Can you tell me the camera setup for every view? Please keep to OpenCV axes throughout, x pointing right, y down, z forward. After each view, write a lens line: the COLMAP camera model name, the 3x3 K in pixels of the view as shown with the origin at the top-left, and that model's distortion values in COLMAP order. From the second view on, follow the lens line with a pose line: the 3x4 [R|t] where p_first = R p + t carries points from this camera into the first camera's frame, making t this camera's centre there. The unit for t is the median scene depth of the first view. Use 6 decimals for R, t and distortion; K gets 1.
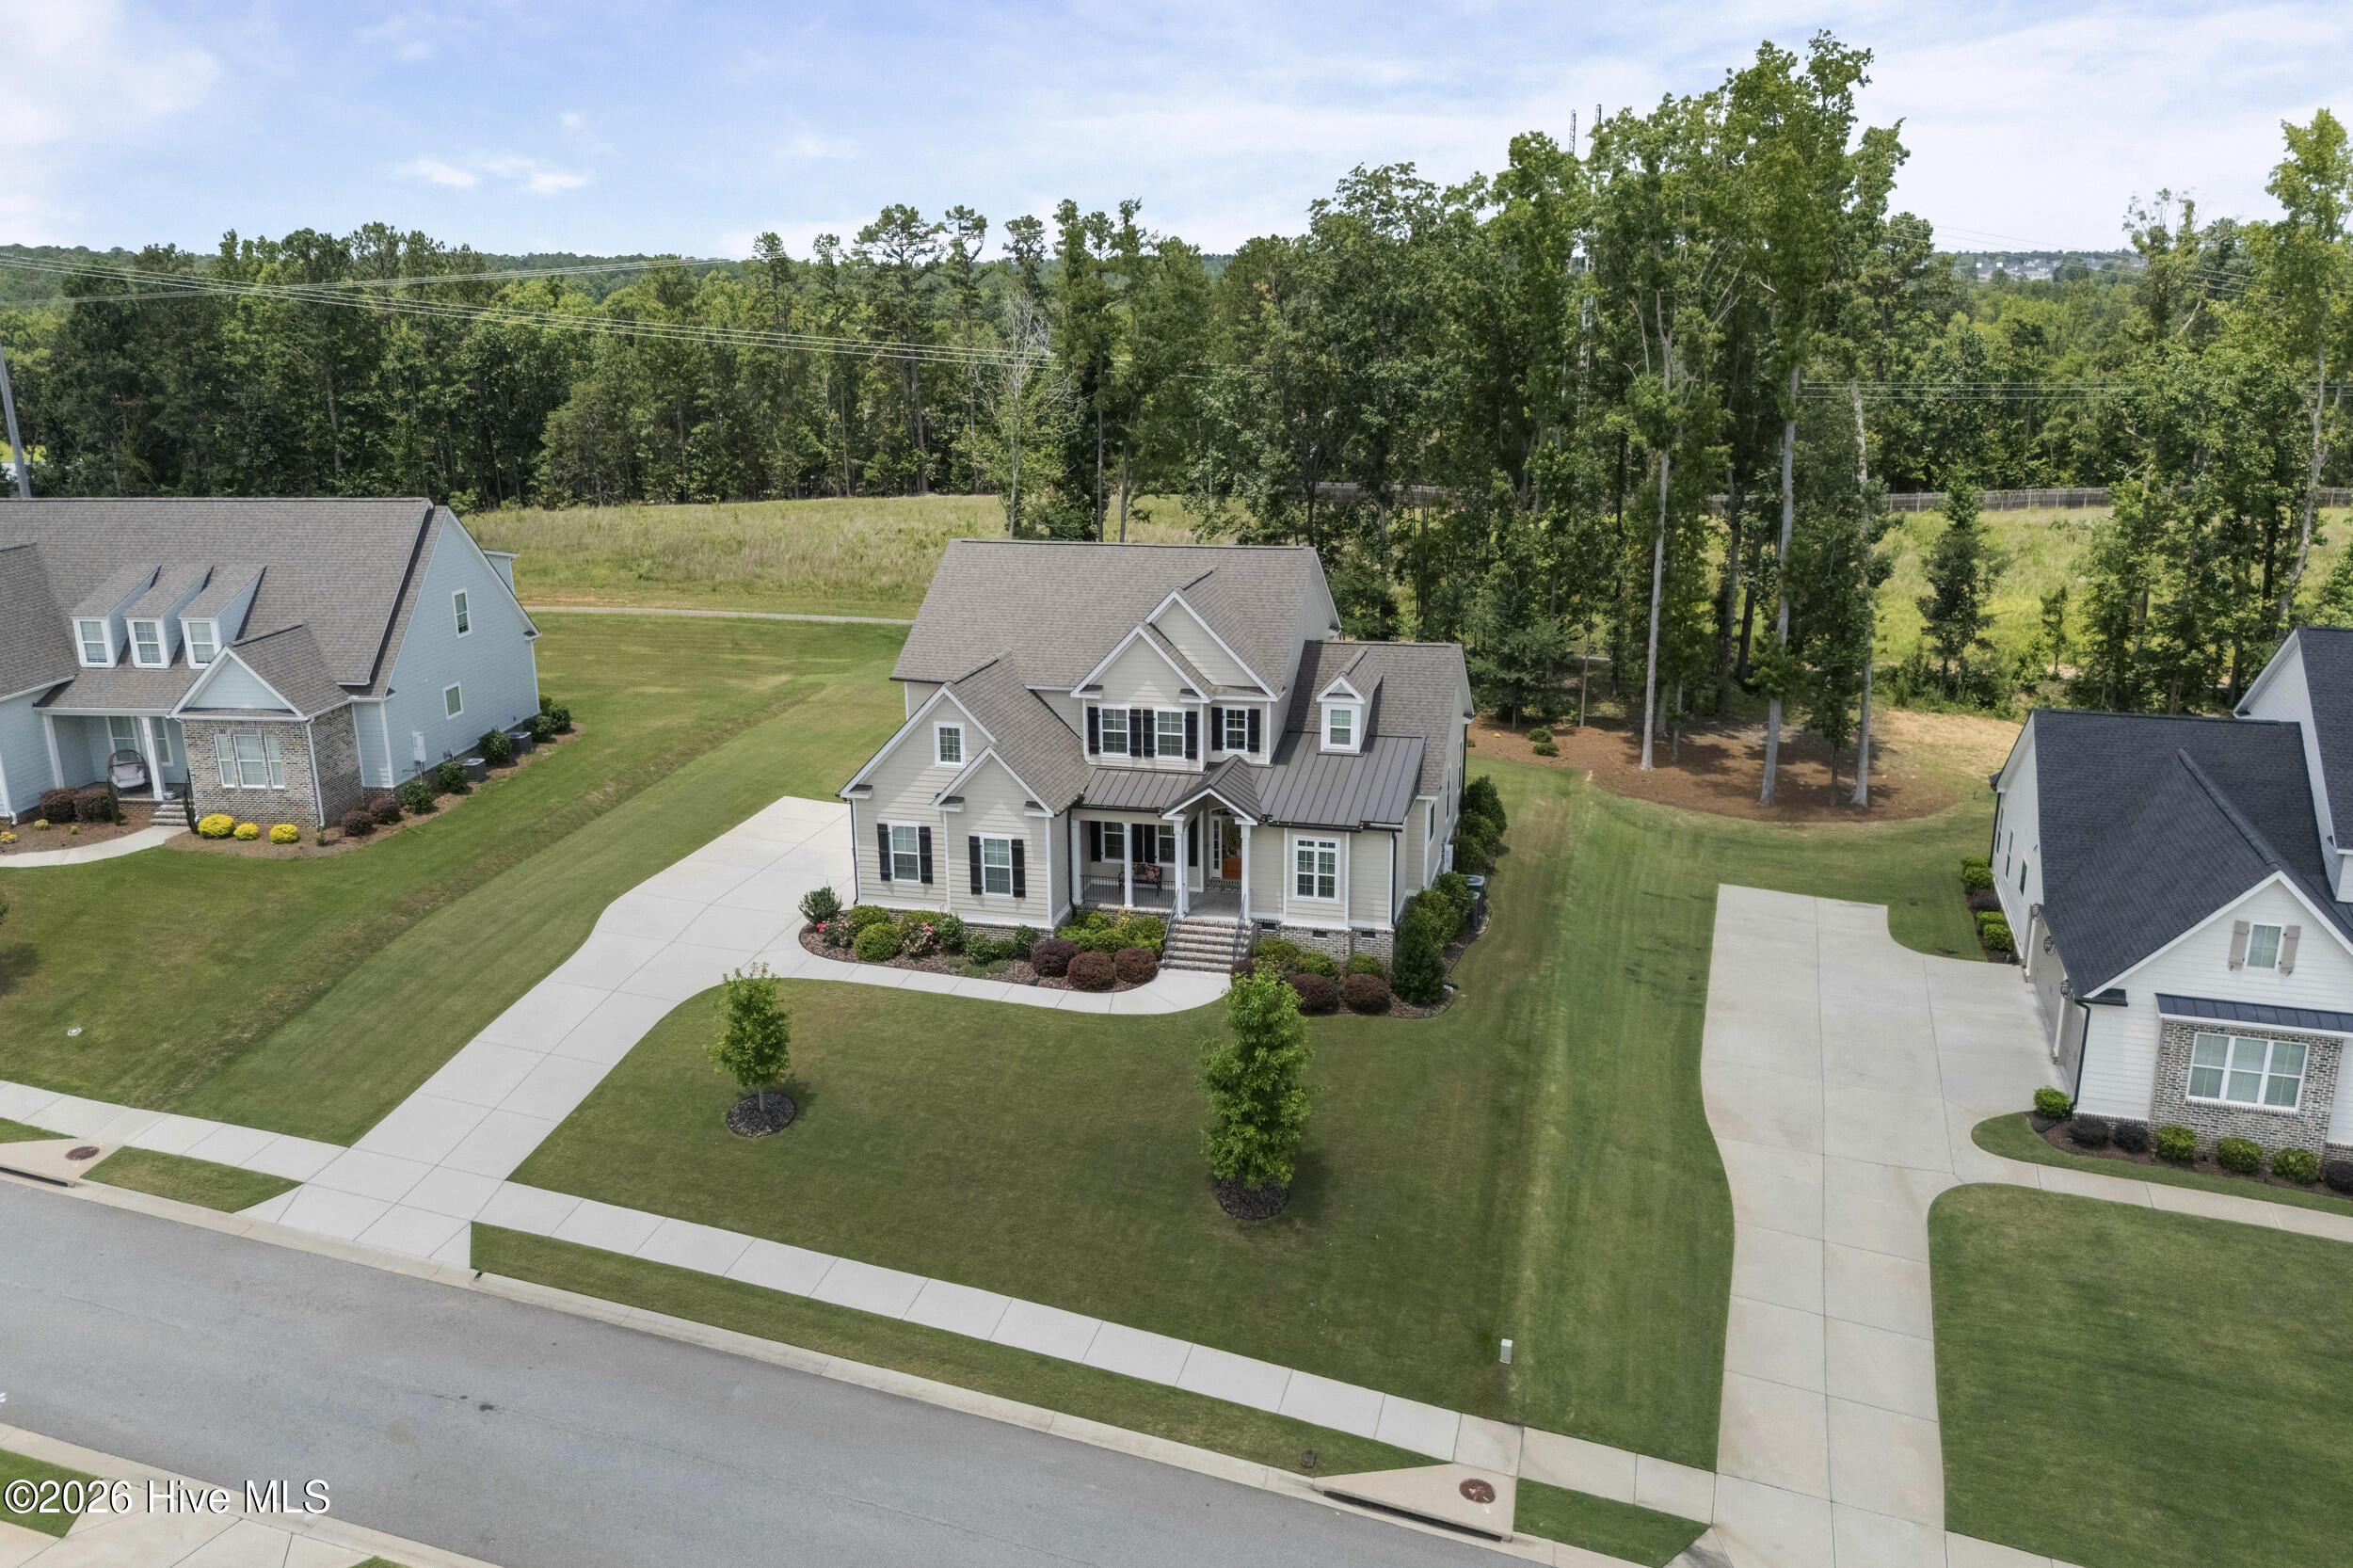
lens RADIAL K [[1686.9, 0, 1201.3], [0, 1686.9, 740.6], [0, 0, 1]] dist [0.030050, -0.005605]
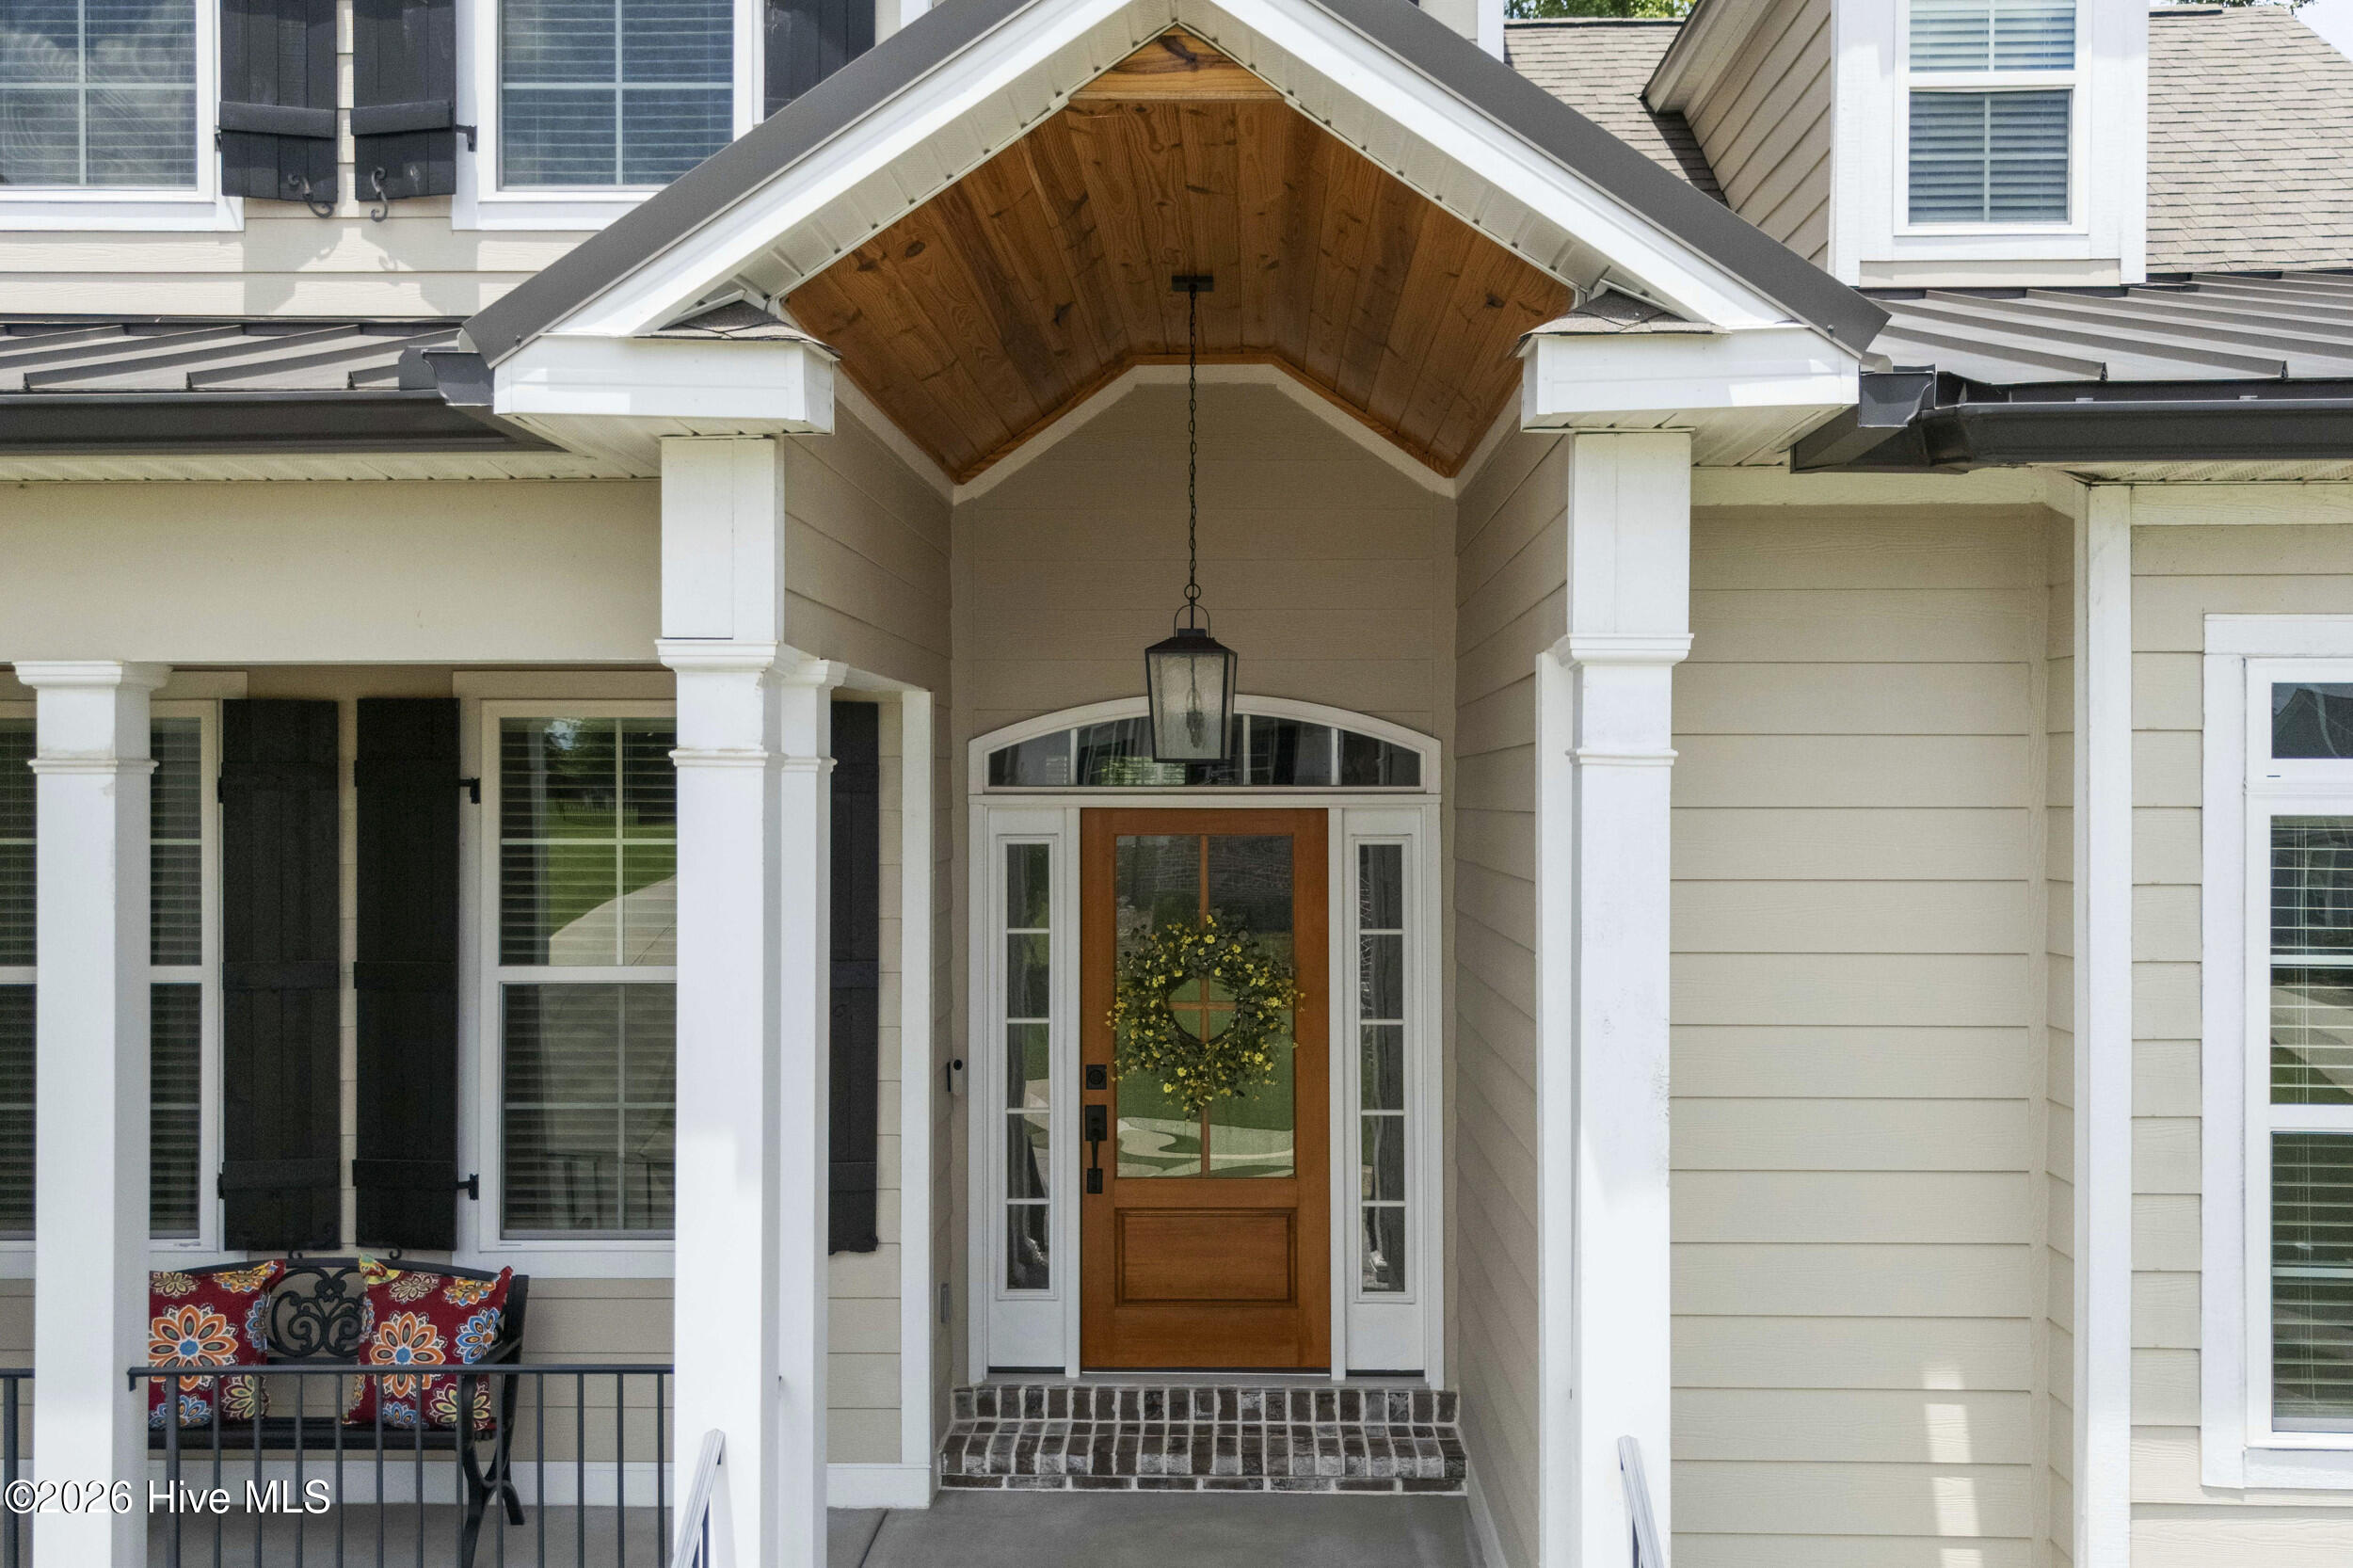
lens RADIAL K [[2371.9, 0, 1176.5], [0, 2371.9, 784.0], [0, 0, 1]] dist [0.020096, 0.000471]
pose [[0.976615, 0.005304, 0.214931, -0.016563], [0.046756, 0.970530, -0.236403, 0.086280], [-0.209851, 0.240924, 0.947586, 0.892227]]
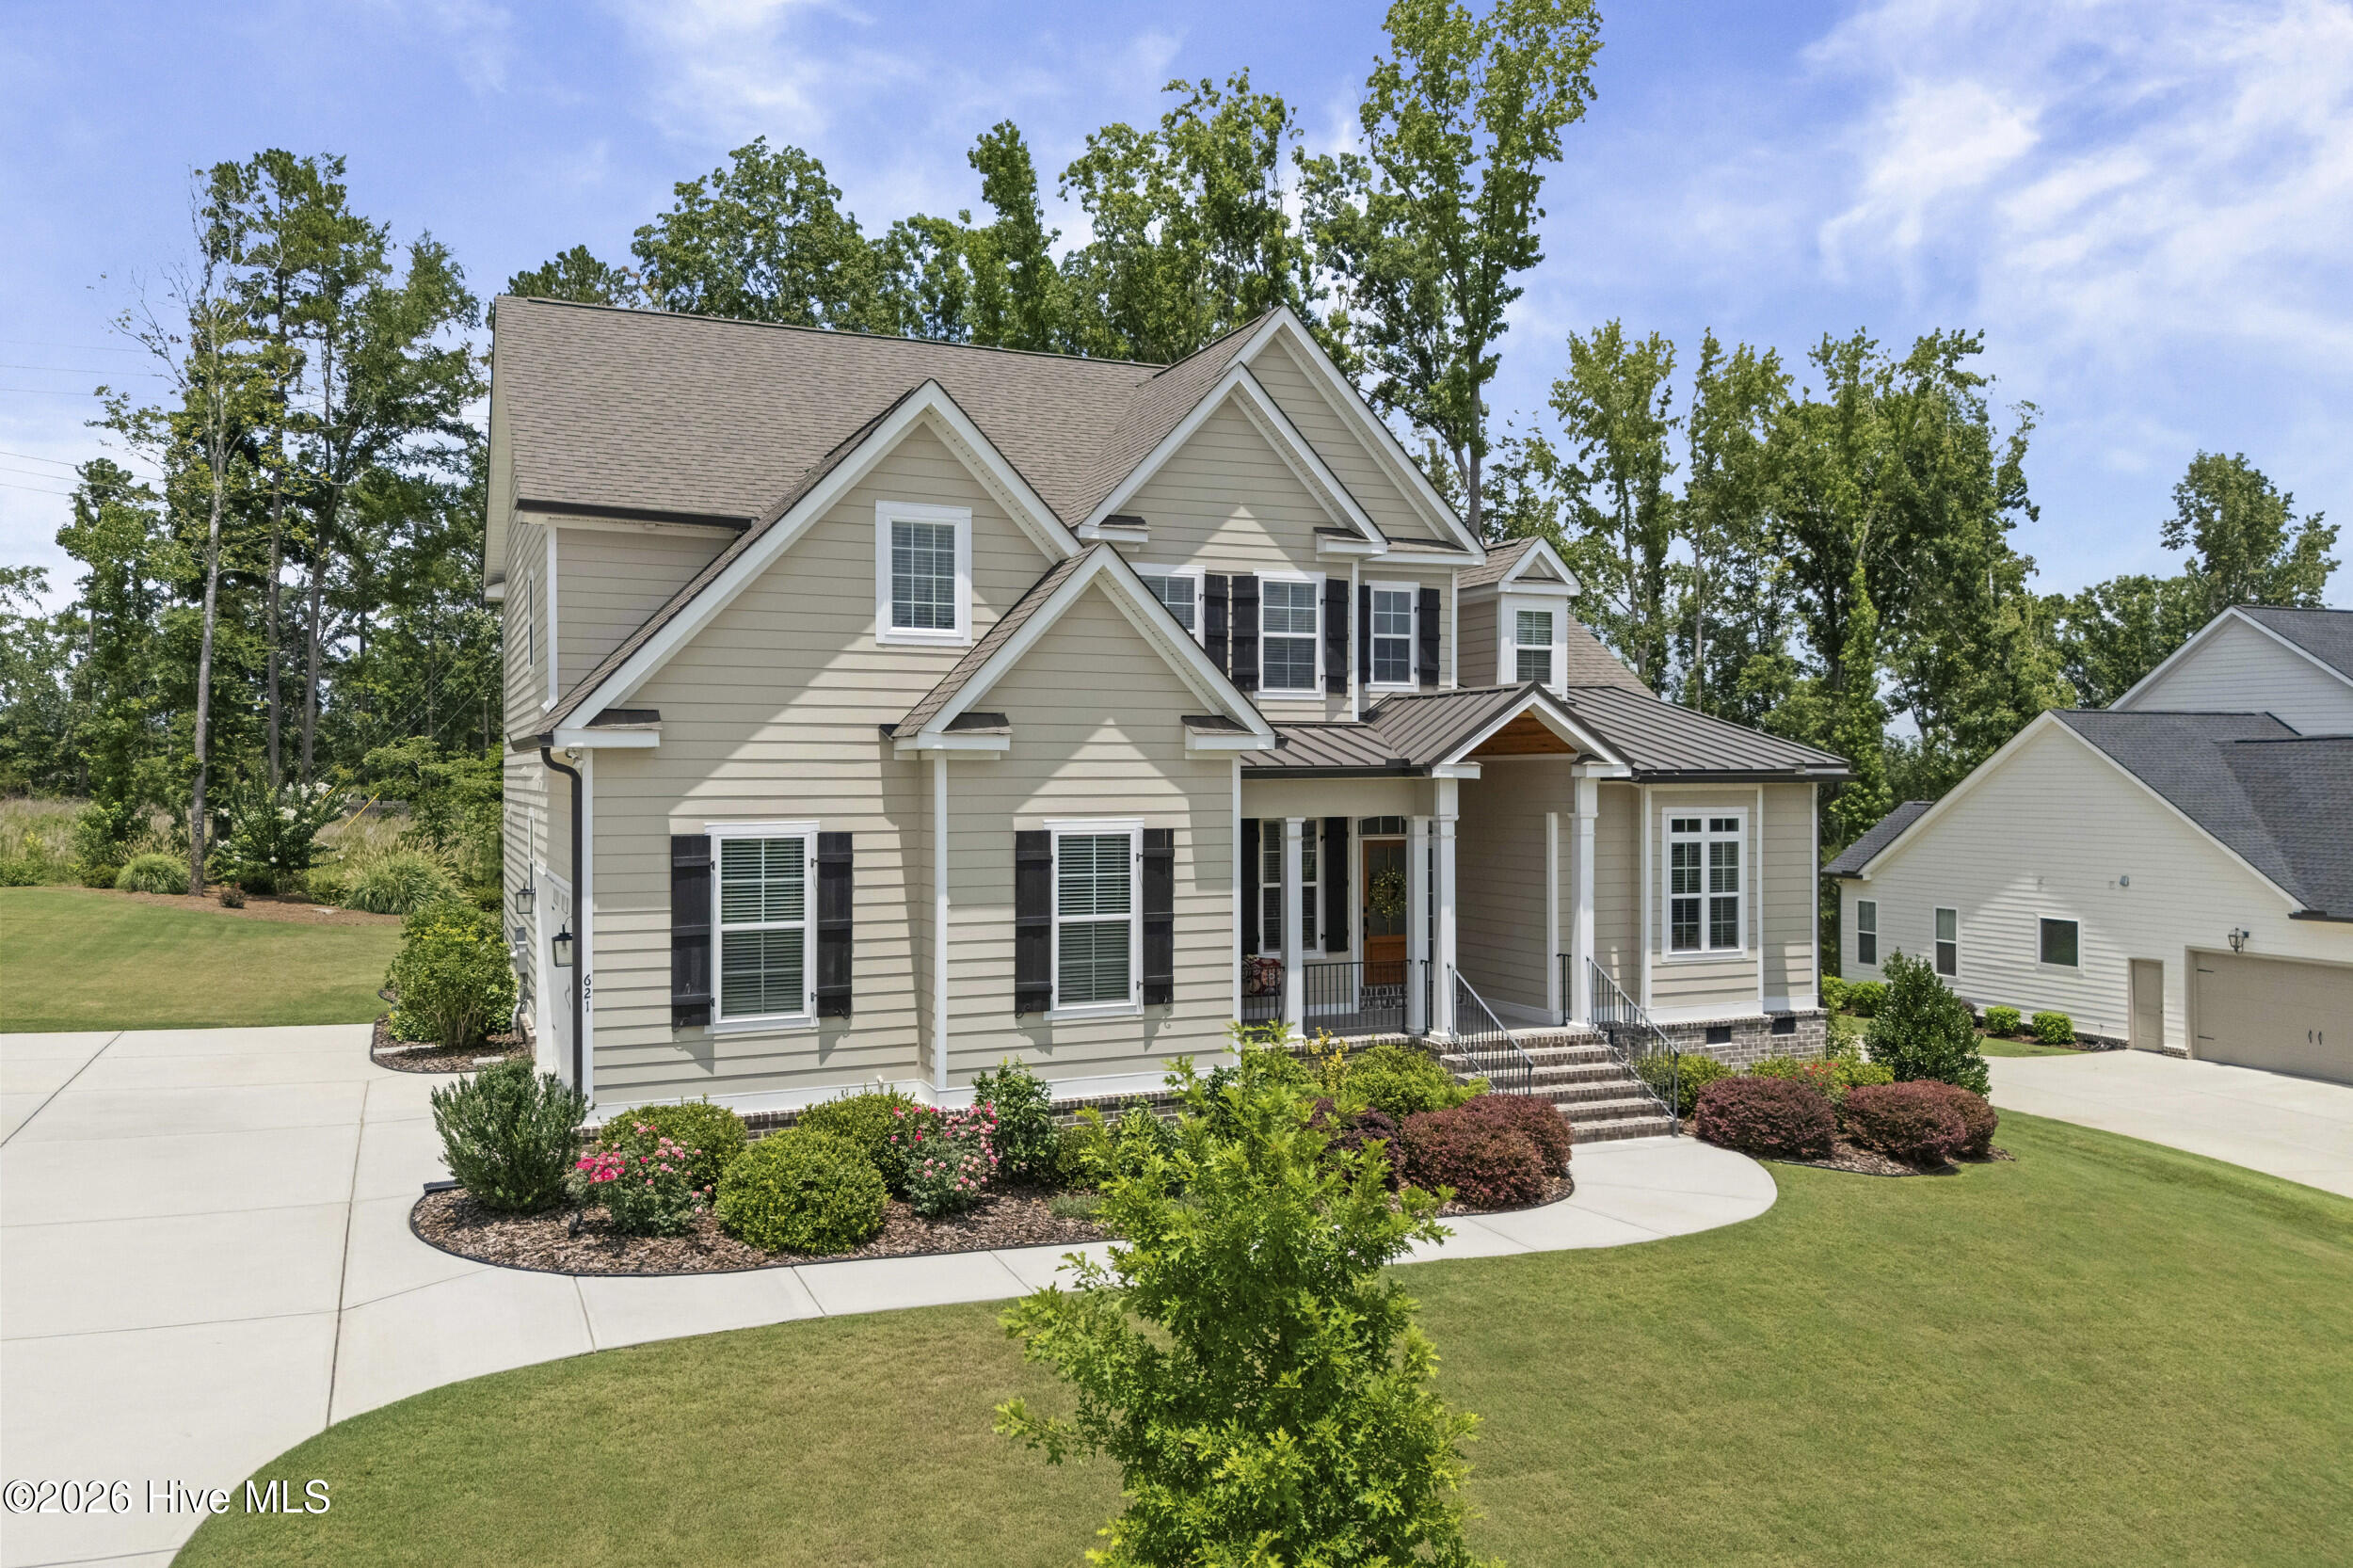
lens RADIAL K [[1716.5, 0, 1184.7], [0, 1716.5, 776.3], [0, 0, 1]] dist [0.024671, -0.005430]
pose [[0.794540, 0.004200, 0.607198, -0.316091], [0.145109, 0.969689, -0.196588, 0.116924], [-0.589619, 0.244307, 0.769847, 0.712044]]
